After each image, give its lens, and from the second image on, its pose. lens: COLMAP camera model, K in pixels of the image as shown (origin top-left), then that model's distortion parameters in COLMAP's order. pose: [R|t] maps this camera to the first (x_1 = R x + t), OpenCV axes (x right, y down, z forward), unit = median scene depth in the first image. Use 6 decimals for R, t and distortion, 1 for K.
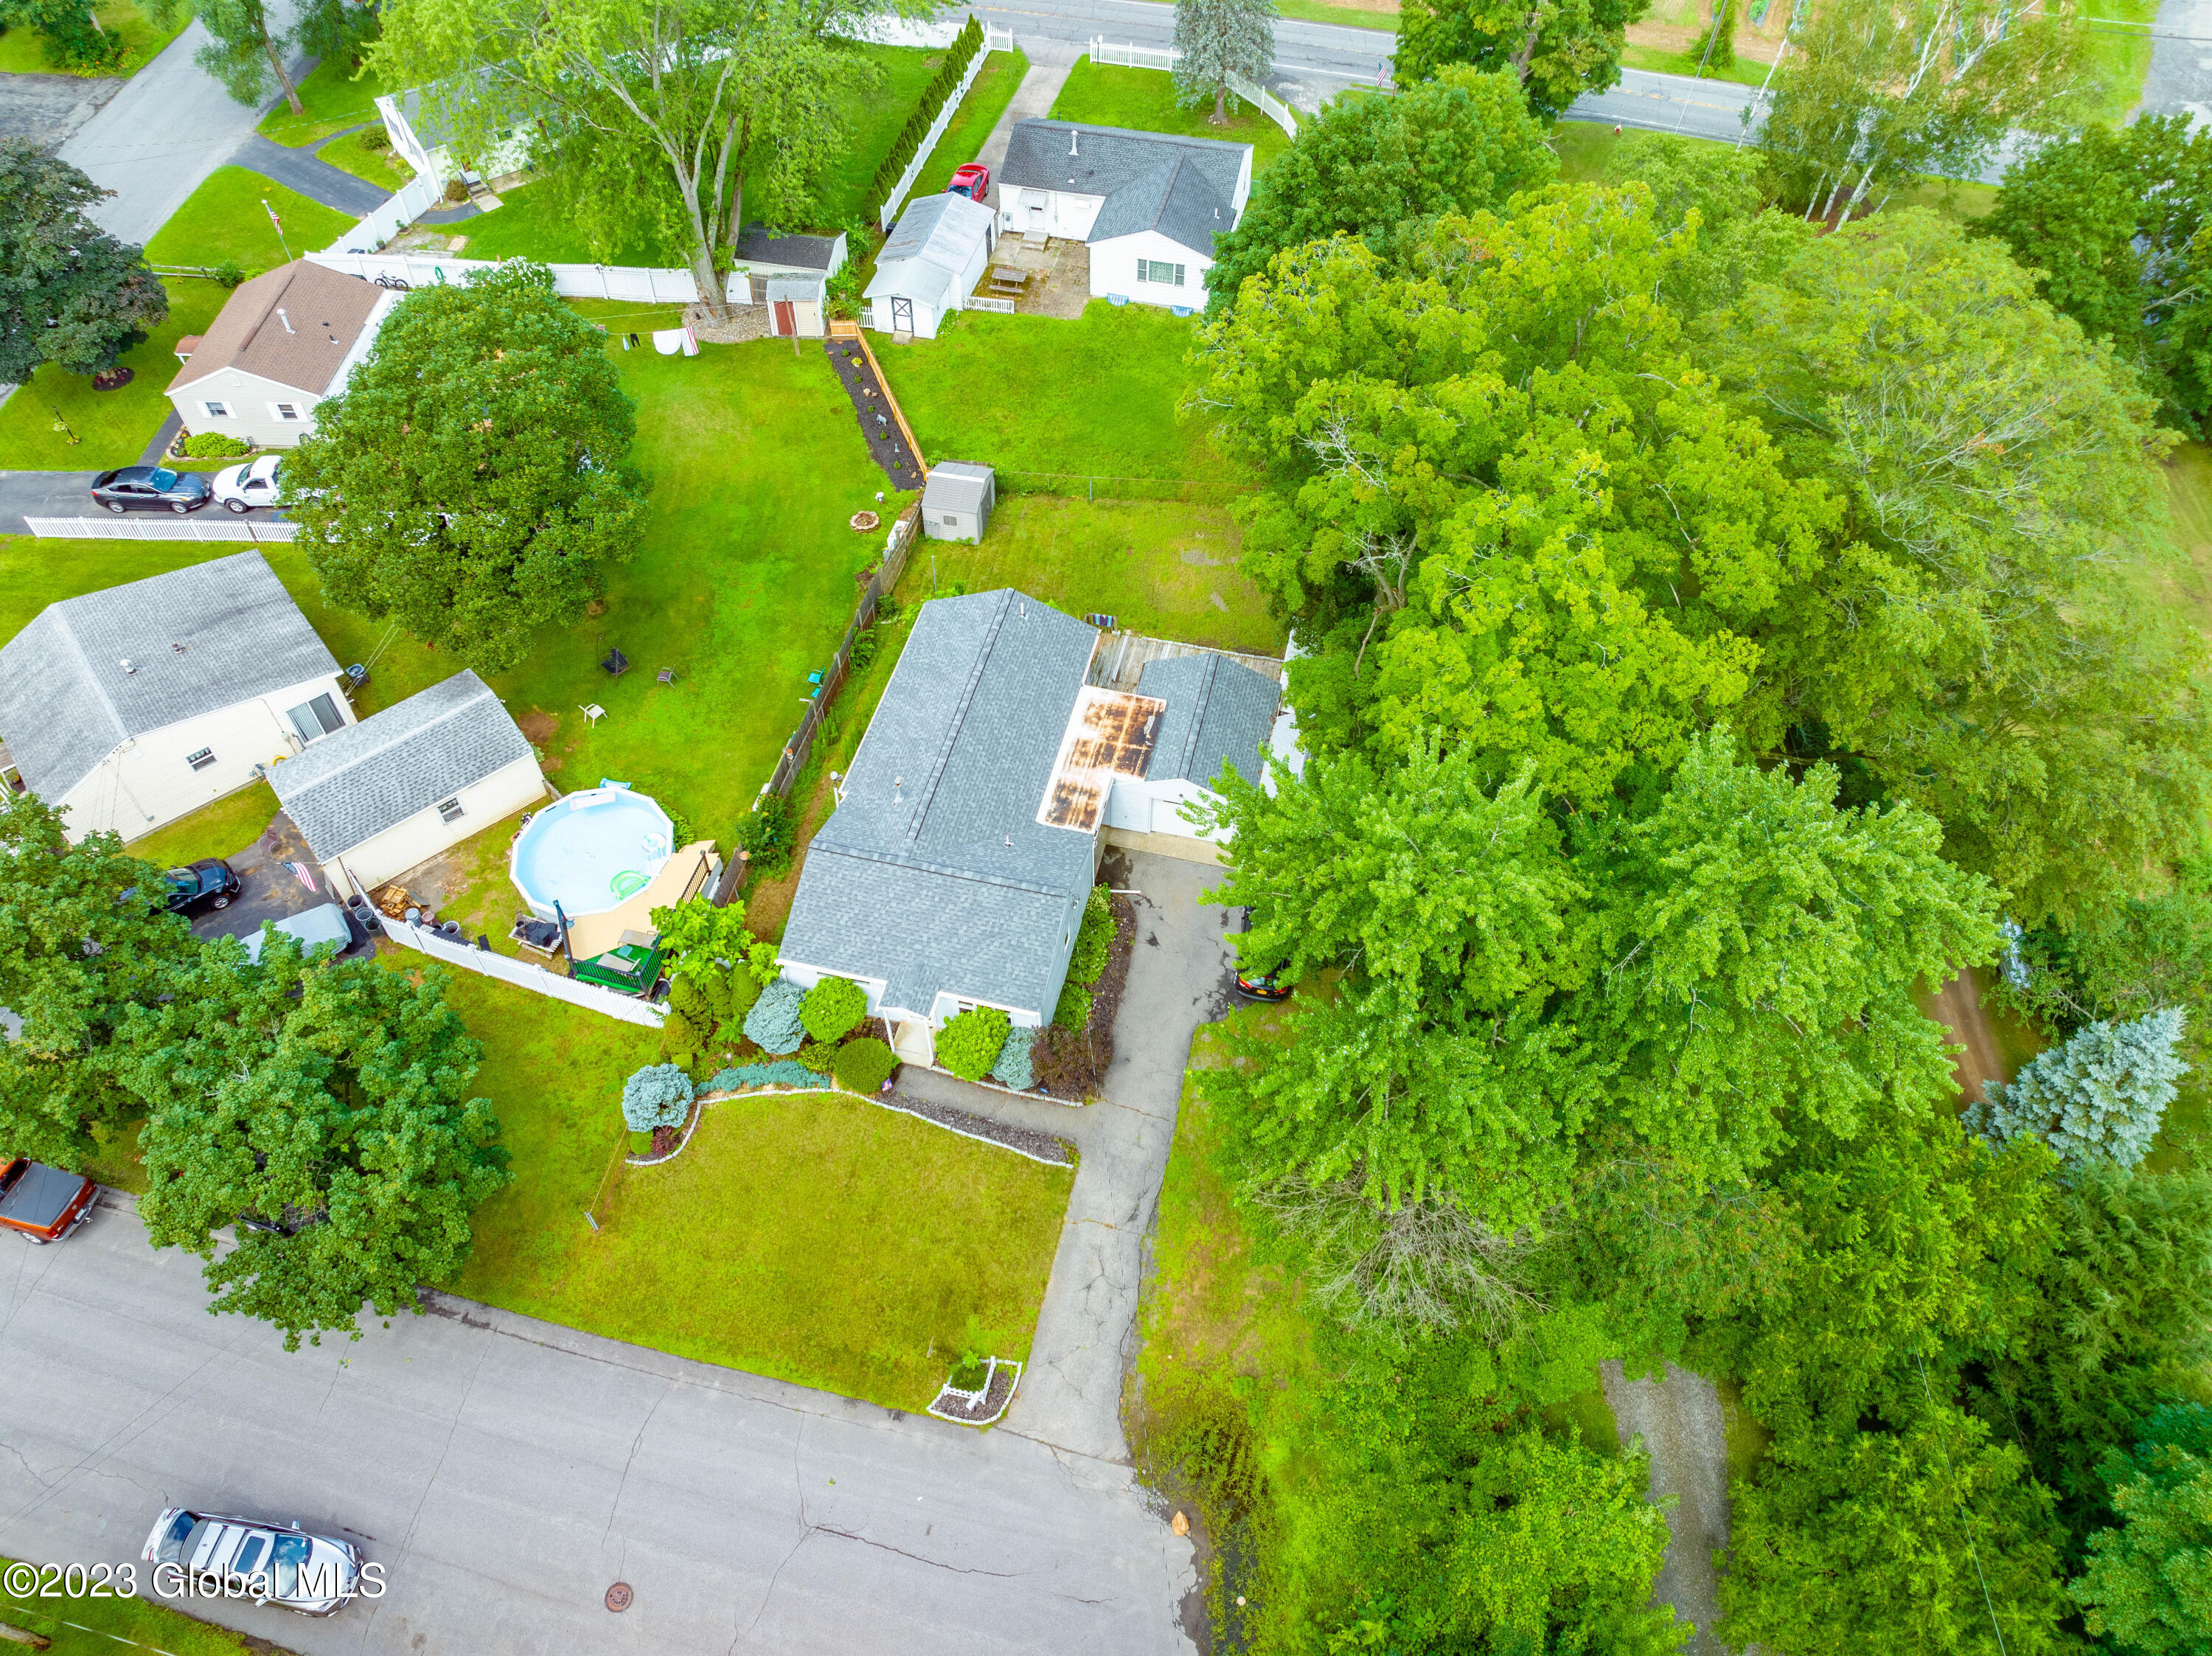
lens RADIAL K [[1551.1, 0, 1106.0], [0, 1551.1, 828.0], [0, 0, 1]] dist [-0.038553, 0.006061]
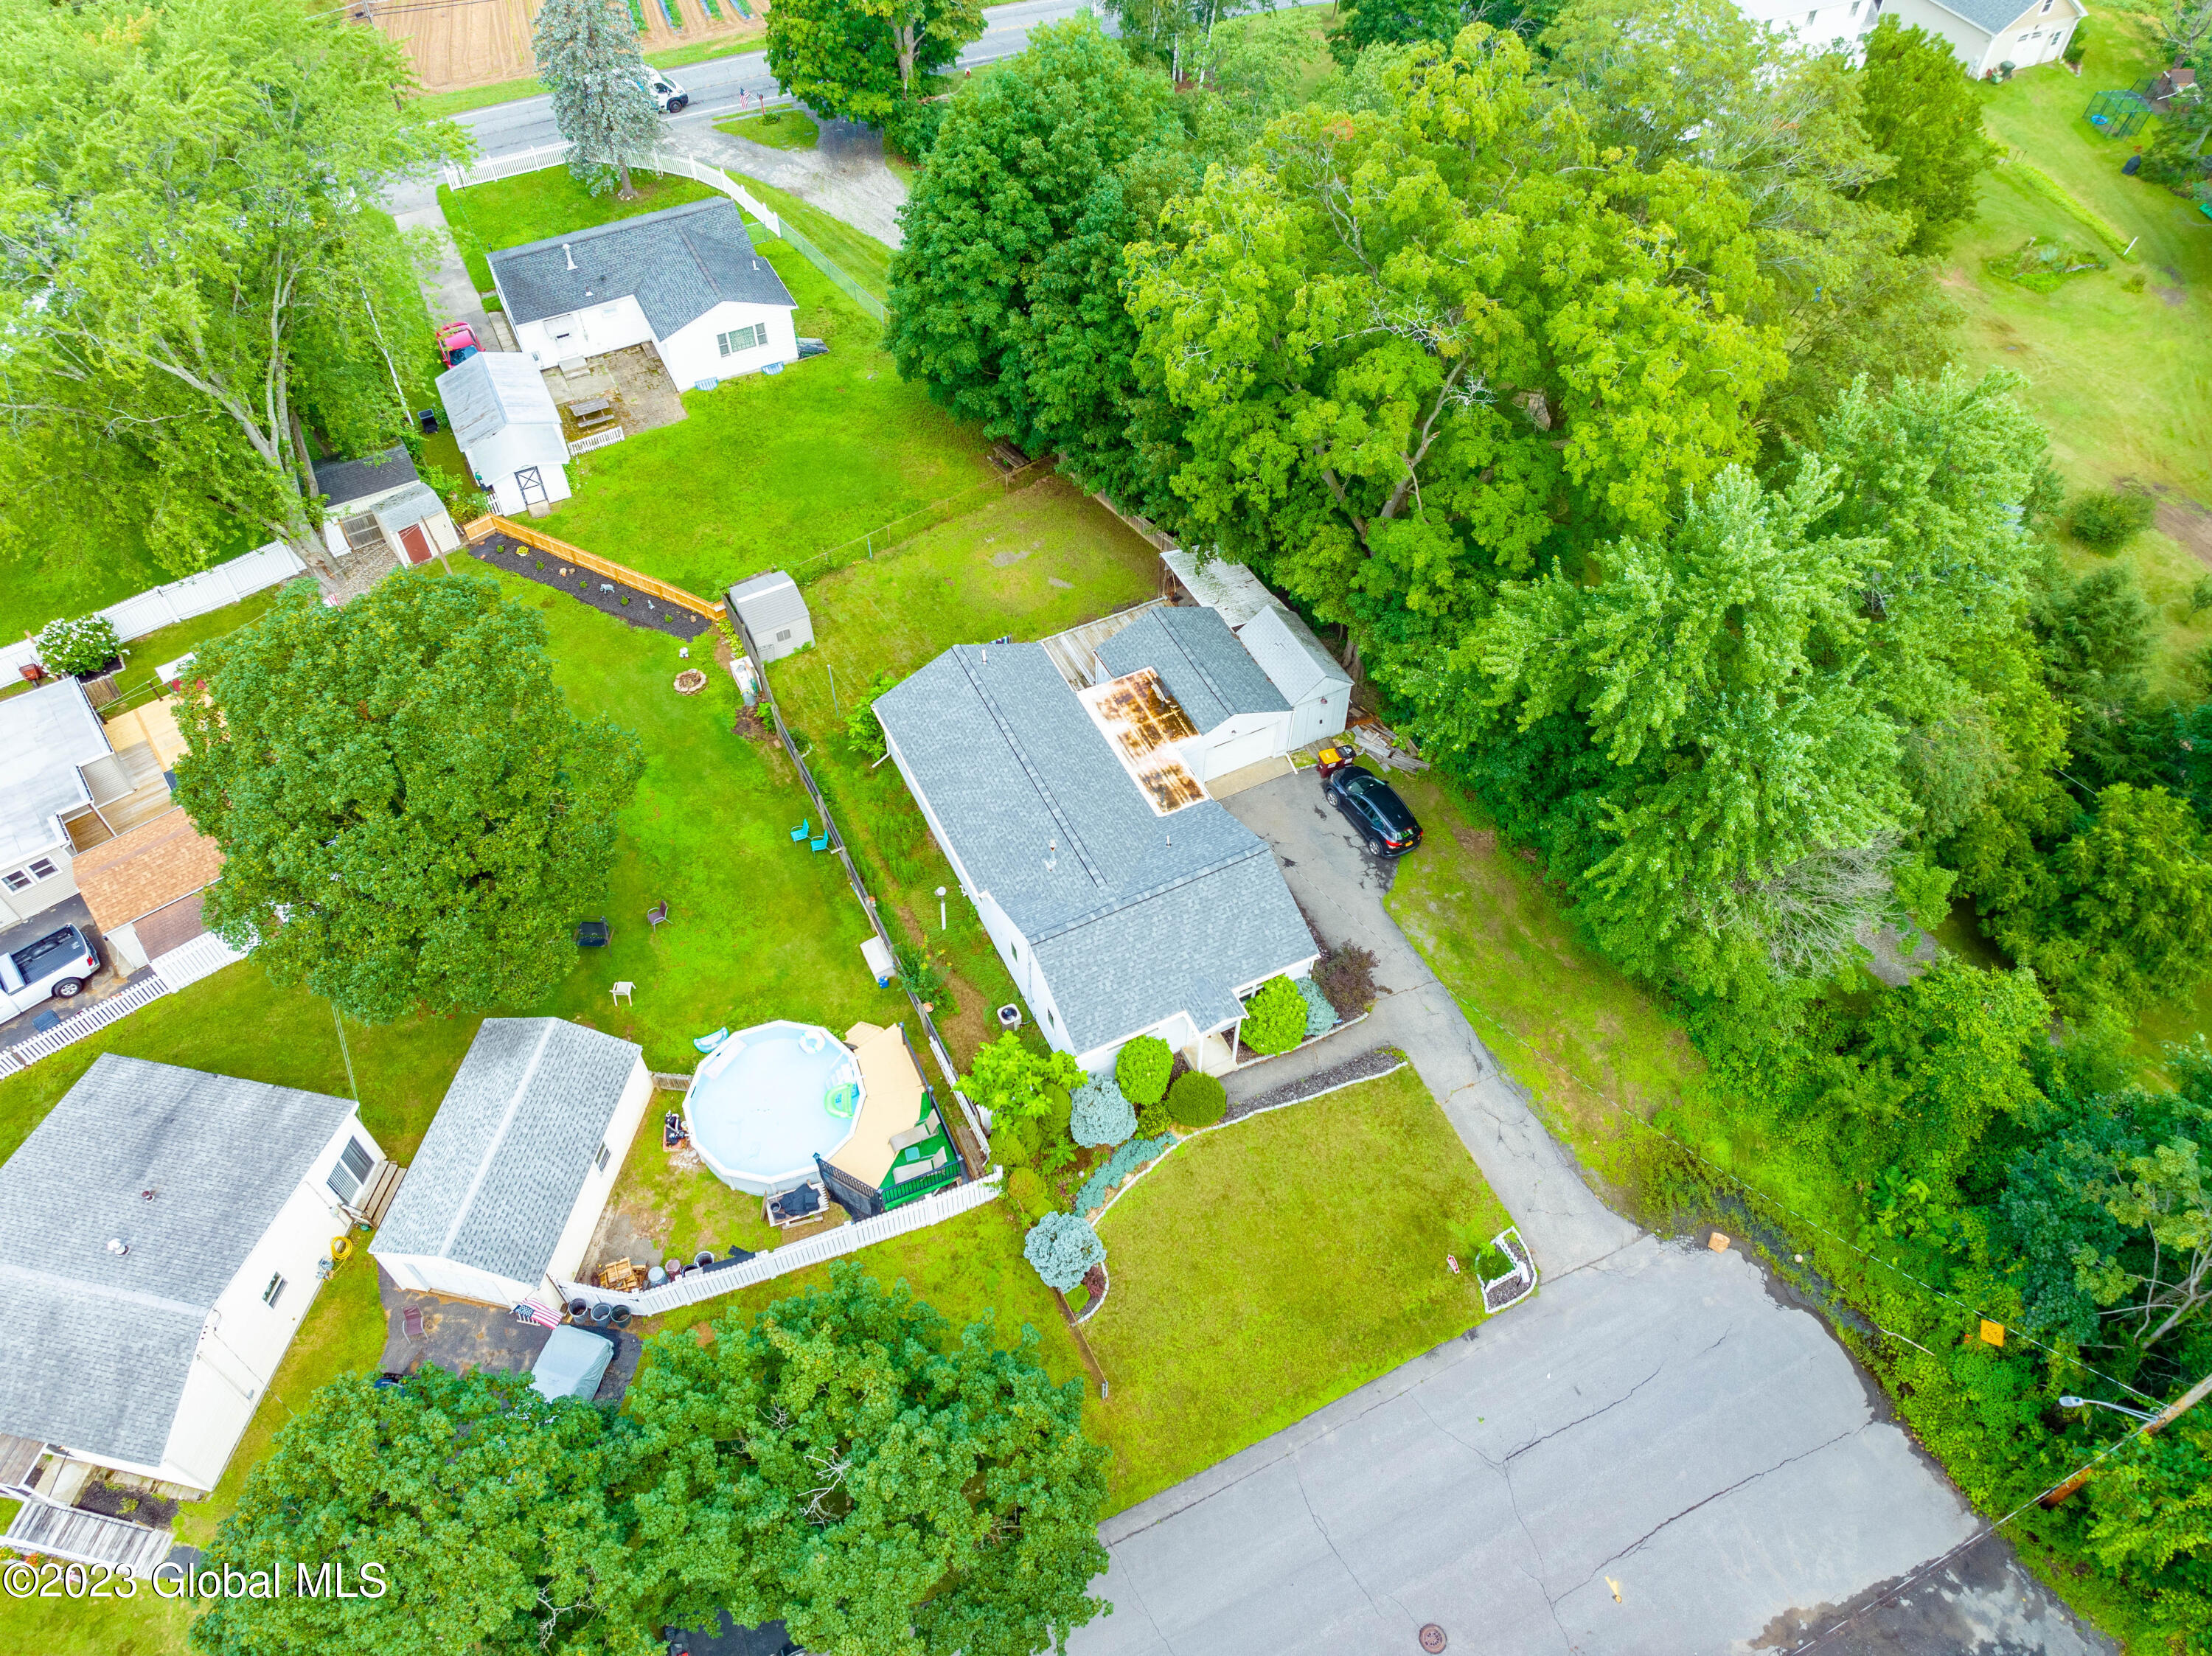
lens RADIAL K [[1551.1, 0, 1106.0], [0, 1551.1, 828.0], [0, 0, 1]] dist [-0.038553, 0.006061]
pose [[0.770258, -0.501335, 0.394166, -0.451408], [0.504581, 0.857069, 0.104070, -0.114719], [-0.390001, 0.118728, 0.913128, 0.087537]]
